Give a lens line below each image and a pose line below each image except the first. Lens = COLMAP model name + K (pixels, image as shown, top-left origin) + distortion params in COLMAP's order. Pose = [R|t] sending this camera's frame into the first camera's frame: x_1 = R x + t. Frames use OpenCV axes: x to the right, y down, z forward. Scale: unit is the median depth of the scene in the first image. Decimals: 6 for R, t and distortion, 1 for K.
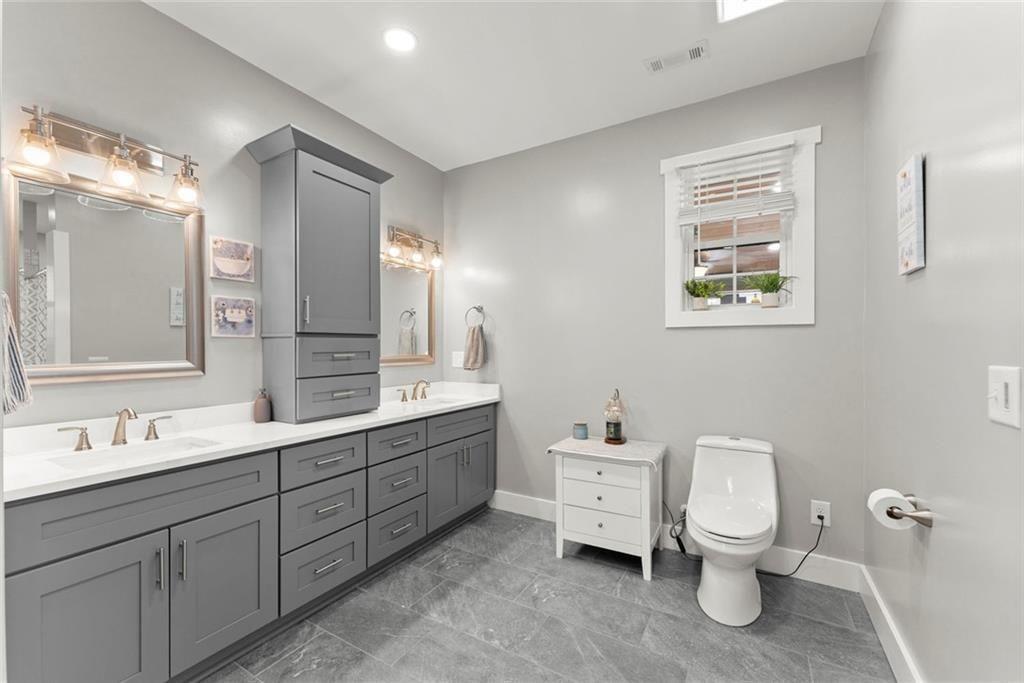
lens RADIAL K [[418.6, 0, 508.1], [0, 418.6, 346.5], [0, 0, 1]] dist [0.000752, 0.000004]
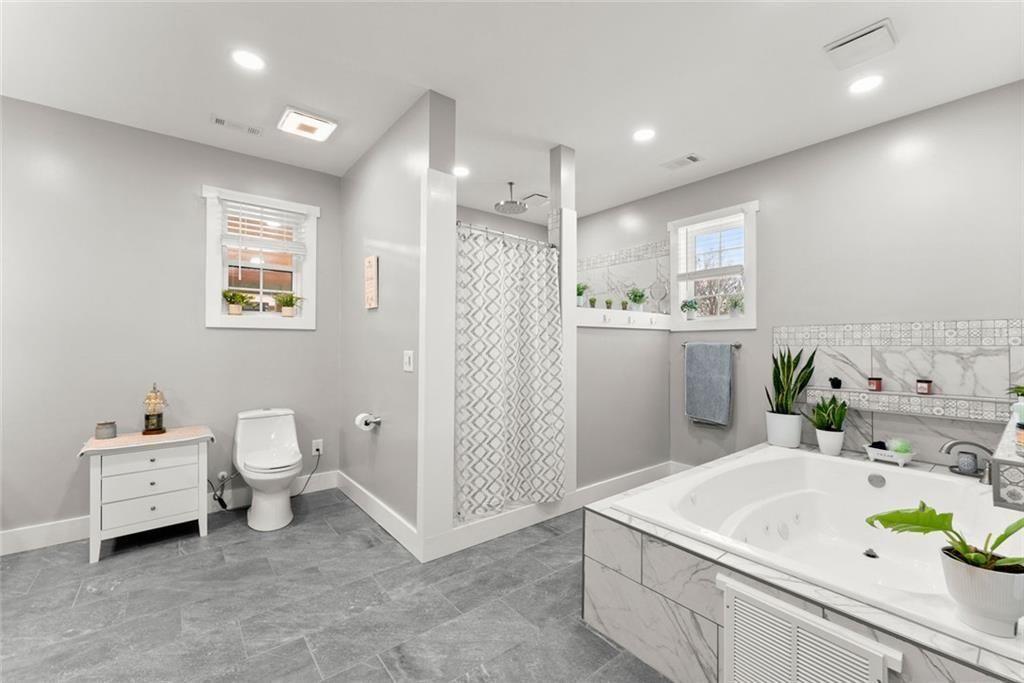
lens RADIAL K [[418.6, 0, 508.1], [0, 418.6, 346.5], [0, 0, 1]] dist [0.000752, 0.000004]
pose [[0.361475, -0.002444, 0.932379, -0.477778], [-0.003795, 0.999984, 0.004092, 0.001483], [-0.932374, -0.005018, 0.361460, -0.255664]]
